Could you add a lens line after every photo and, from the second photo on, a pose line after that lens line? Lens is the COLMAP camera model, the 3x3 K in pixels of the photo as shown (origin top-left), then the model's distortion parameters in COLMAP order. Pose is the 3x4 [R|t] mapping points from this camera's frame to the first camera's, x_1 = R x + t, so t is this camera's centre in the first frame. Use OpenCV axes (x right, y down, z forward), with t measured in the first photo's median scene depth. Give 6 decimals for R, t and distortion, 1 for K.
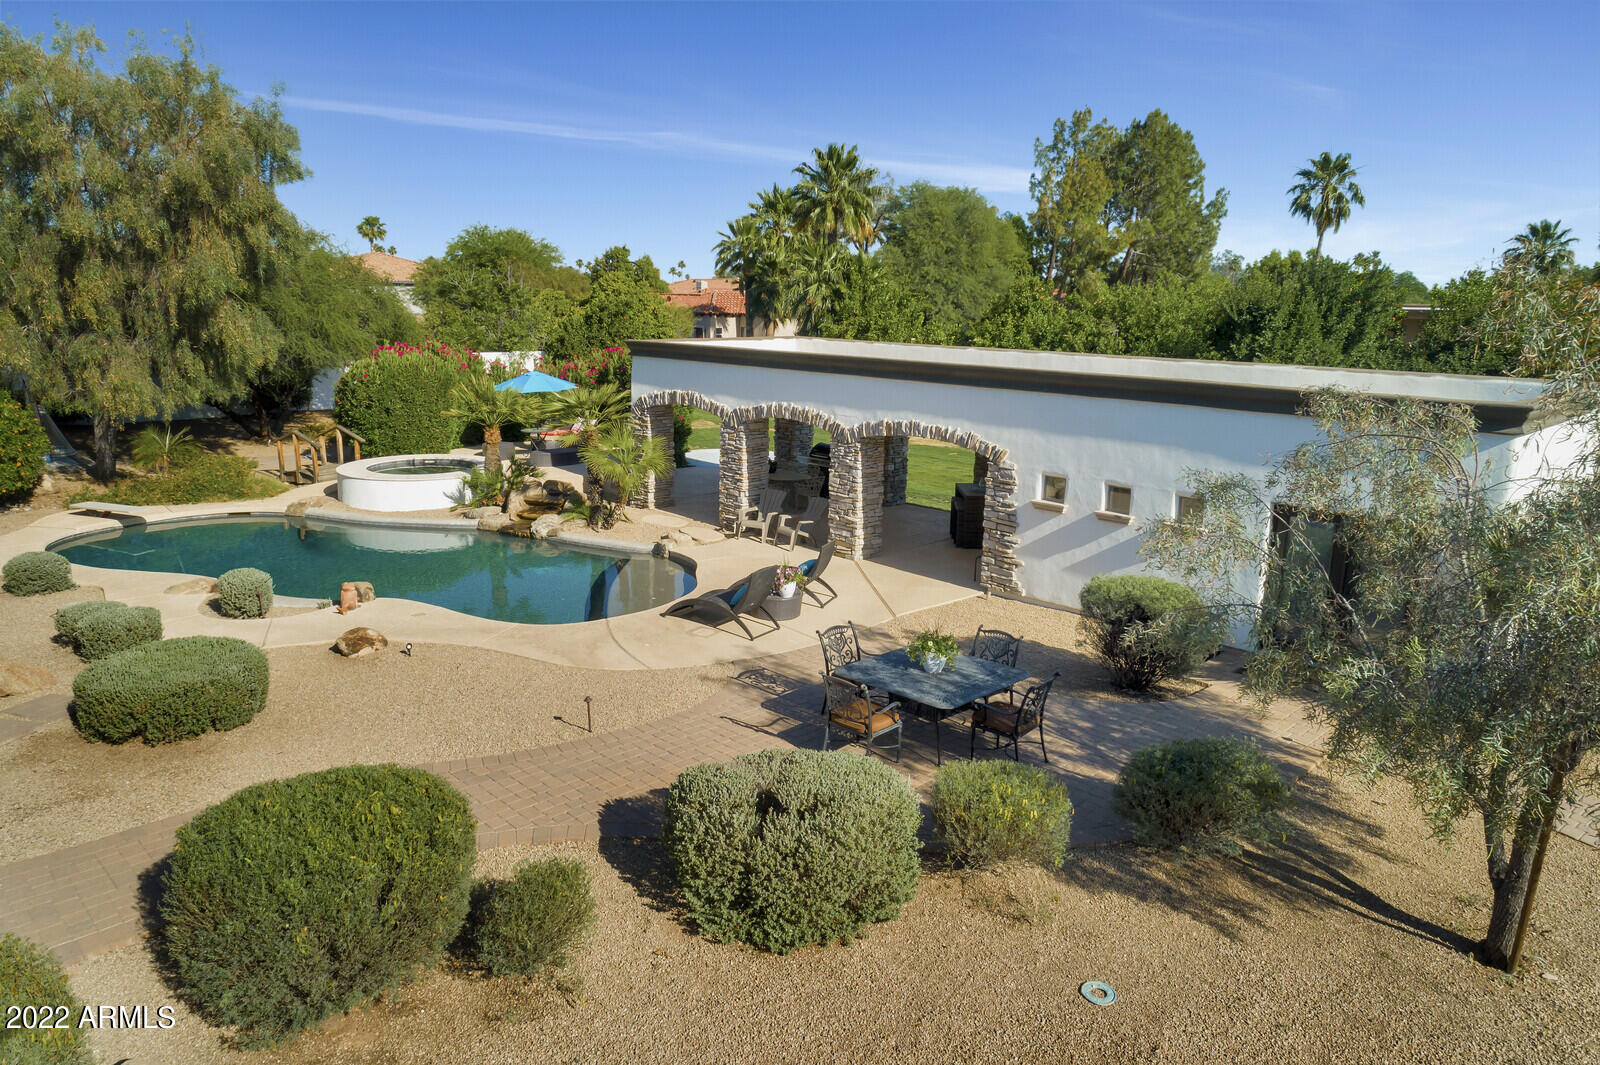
lens RADIAL K [[1073.1, 0, 799.7], [0, 1073.1, 532.7], [0, 0, 1]] dist [0.005836, 0.010077]
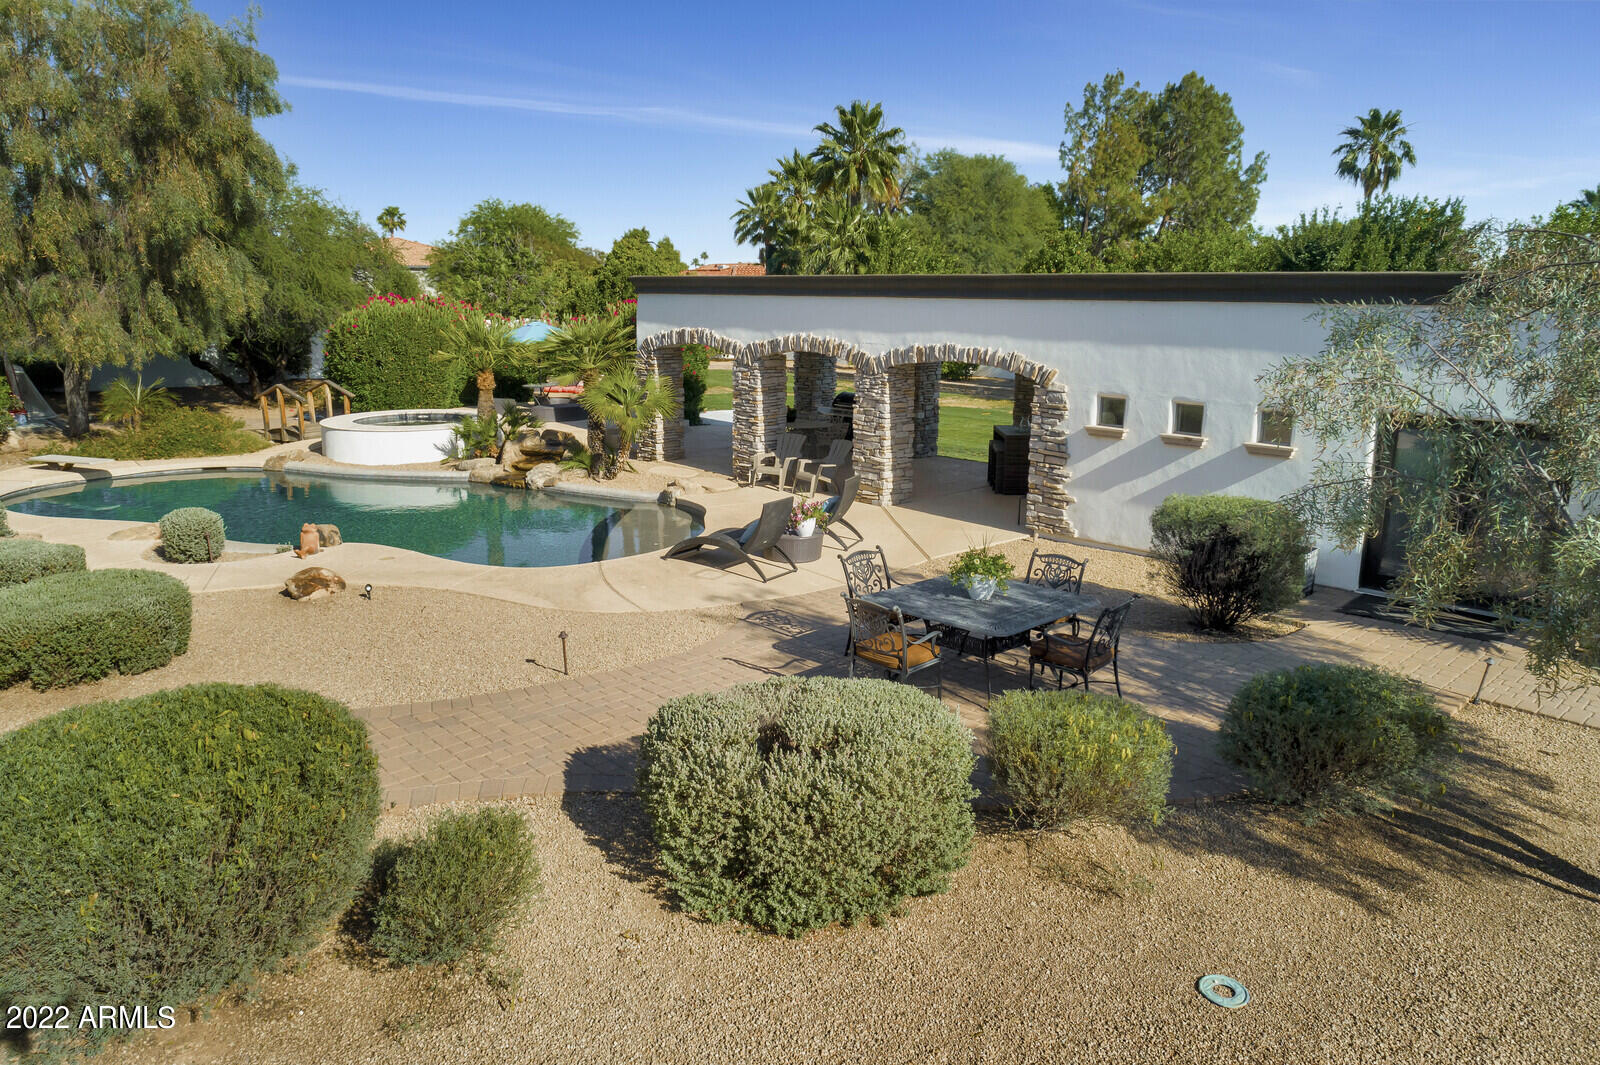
lens RADIAL K [[1073.1, 0, 800.6], [0, 1073.1, 531.9], [0, 0, 1]] dist [0.005836, 0.010077]
pose [[0.999710, -0.006998, -0.023030, 0.004145], [0.007067, 0.999971, 0.002909, 0.050854], [0.023009, -0.003071, 0.999731, 0.119324]]
